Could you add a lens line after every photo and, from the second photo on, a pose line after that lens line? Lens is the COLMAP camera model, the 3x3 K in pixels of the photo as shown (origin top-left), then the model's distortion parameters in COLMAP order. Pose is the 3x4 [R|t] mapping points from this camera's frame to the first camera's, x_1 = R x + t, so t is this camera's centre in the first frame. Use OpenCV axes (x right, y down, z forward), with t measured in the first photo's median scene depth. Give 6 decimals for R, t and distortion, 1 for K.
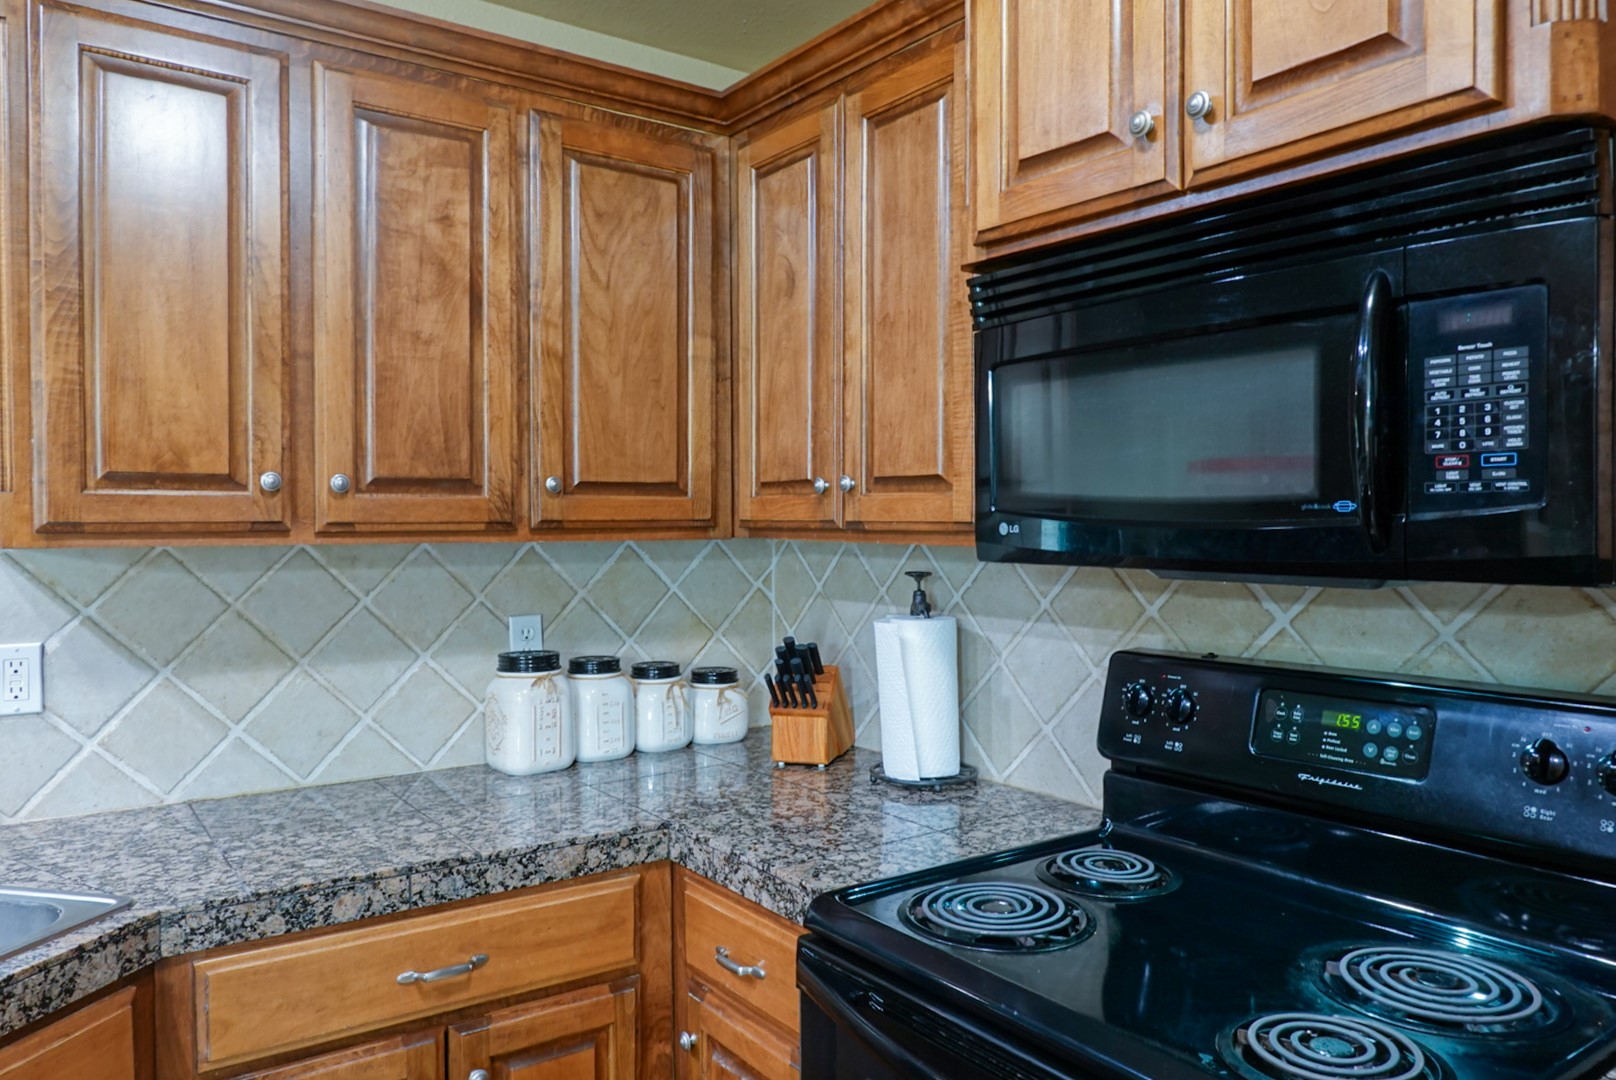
lens RADIAL K [[1122.0, 0, 800.0], [0, 1122.0, 551.2], [0, 0, 1]] dist [0.000839, -0.001216]
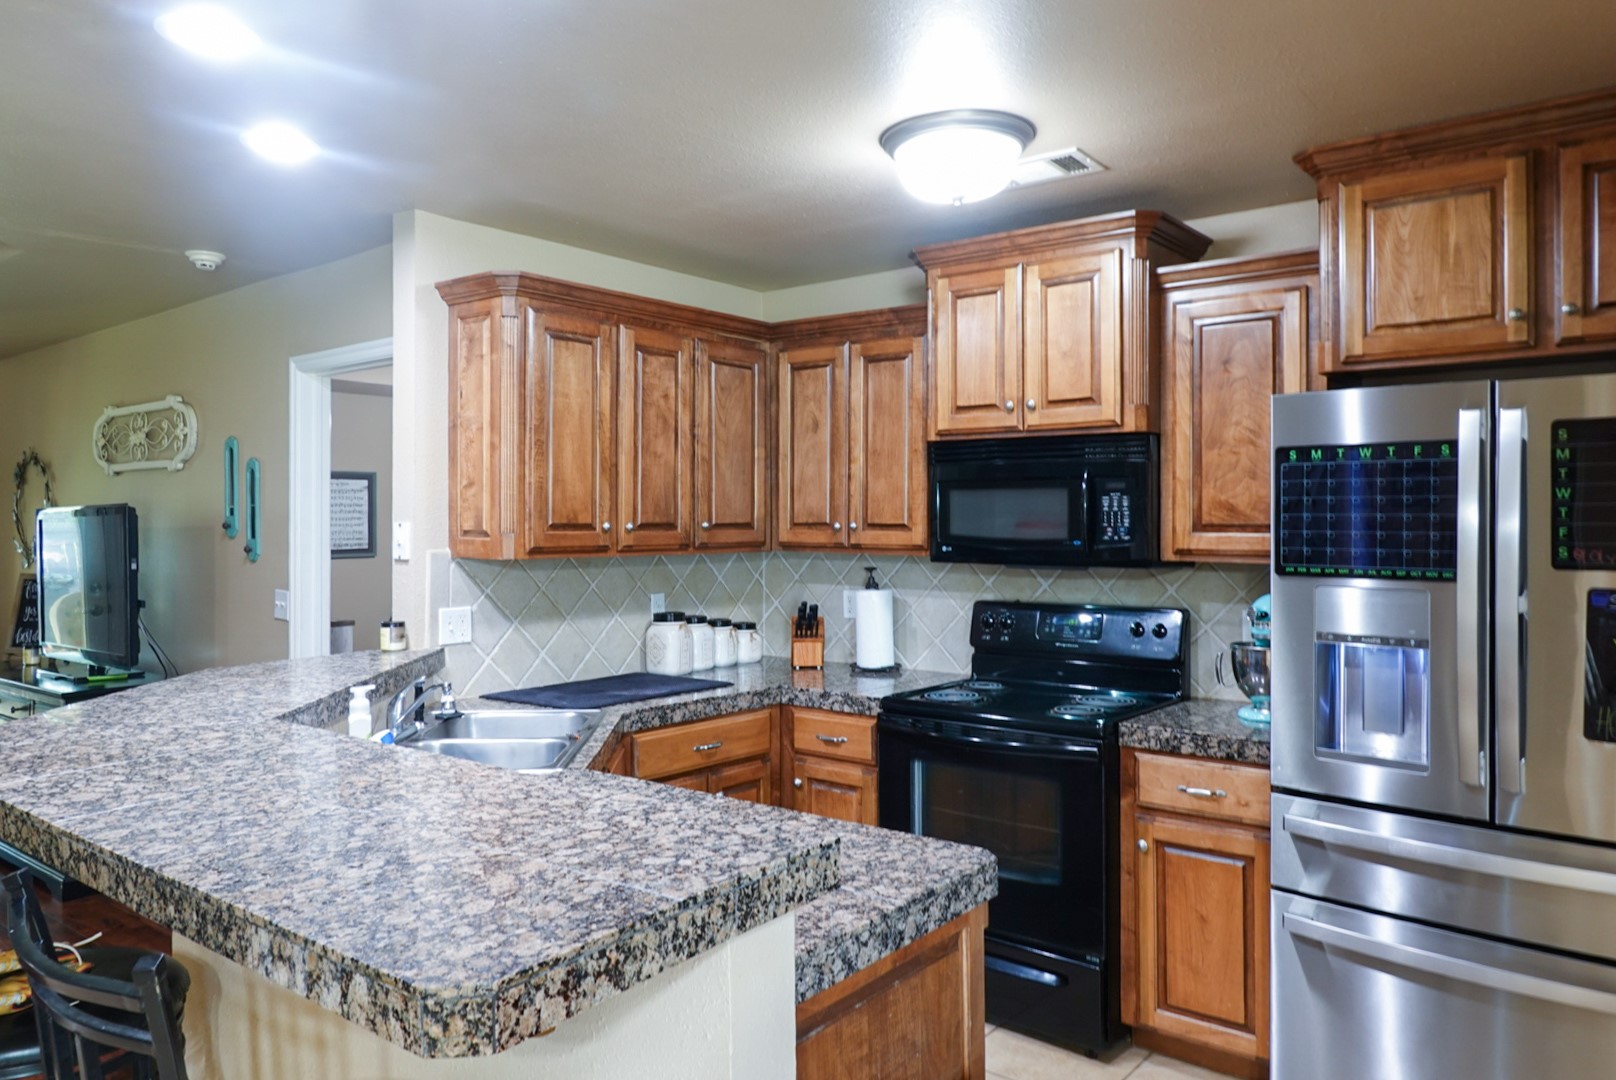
lens RADIAL K [[1133.8, 0, 808.0], [0, 1133.8, 540.0], [0, 0, 1]] dist [-0.002007, -0.000067]
pose [[0.960768, -0.002045, 0.277347, -0.653062], [0.004952, 0.999940, -0.009780, -0.013510], [-0.277310, 0.010769, 0.960720, -1.068432]]
